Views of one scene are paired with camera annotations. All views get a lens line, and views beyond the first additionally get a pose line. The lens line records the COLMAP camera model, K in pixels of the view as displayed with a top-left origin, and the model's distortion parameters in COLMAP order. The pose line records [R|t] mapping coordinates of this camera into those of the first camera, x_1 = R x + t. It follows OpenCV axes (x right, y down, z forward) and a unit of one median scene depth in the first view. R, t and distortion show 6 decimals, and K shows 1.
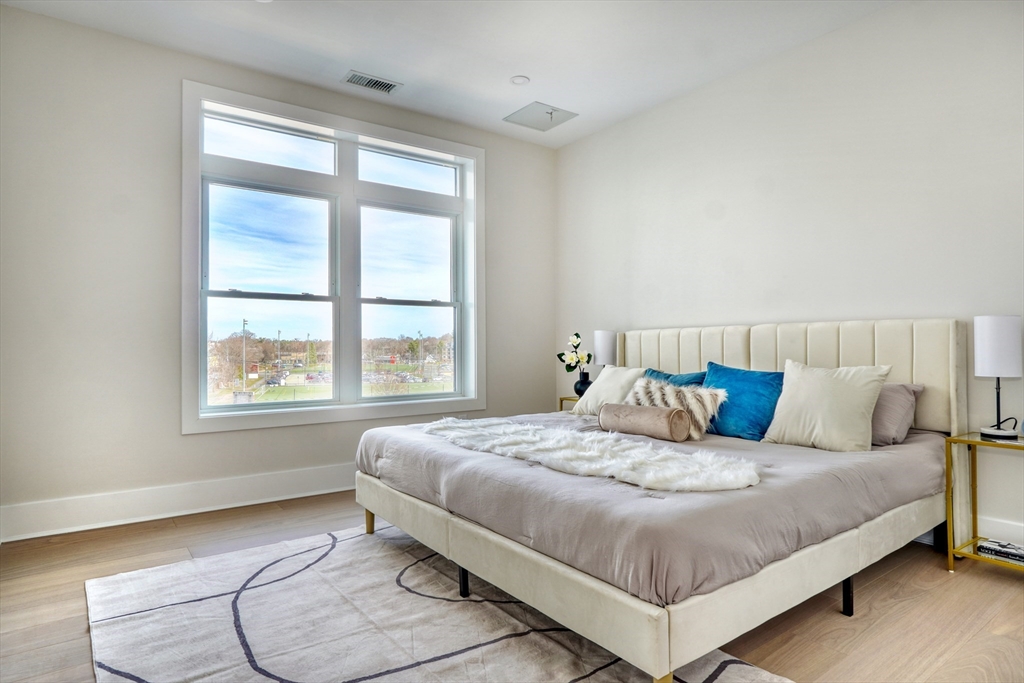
lens RADIAL K [[569.4, 0, 512.0], [0, 569.4, 341.5], [0, 0, 1]] dist [-0.008431, -0.000421]
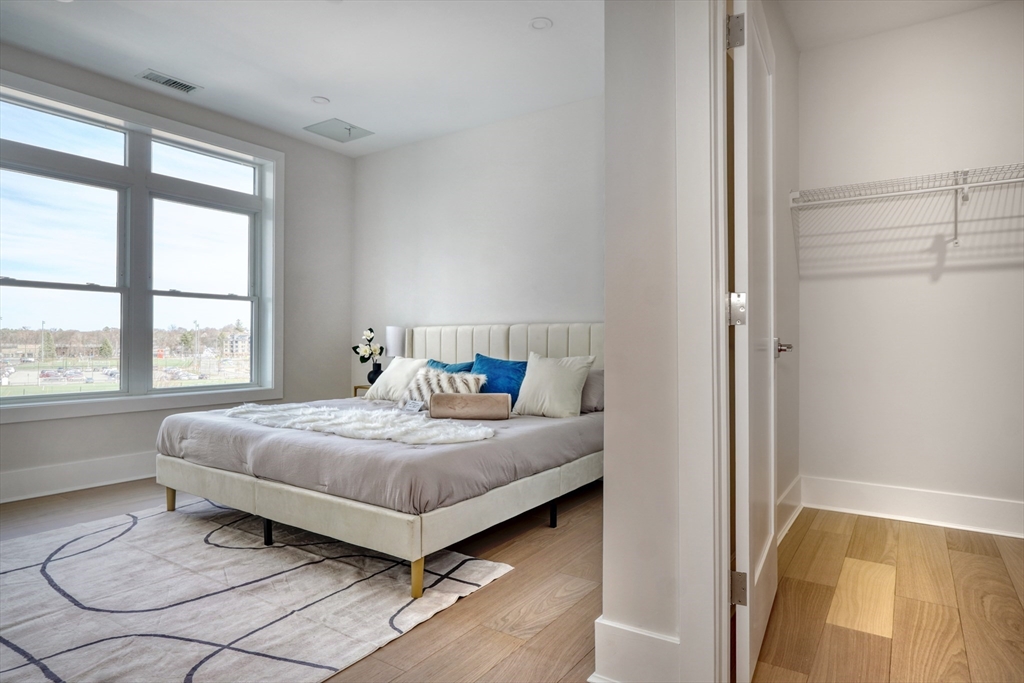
lens RADIAL K [[590.3, 0, 499.1], [0, 590.3, 339.0], [0, 0, 1]] dist [-0.003078, 0.001434]
pose [[0.950522, 0.010952, 0.310465, -0.009570], [-0.012820, 0.999910, 0.003978, -0.002506], [-0.310393, -0.007761, 0.950577, -0.299921]]
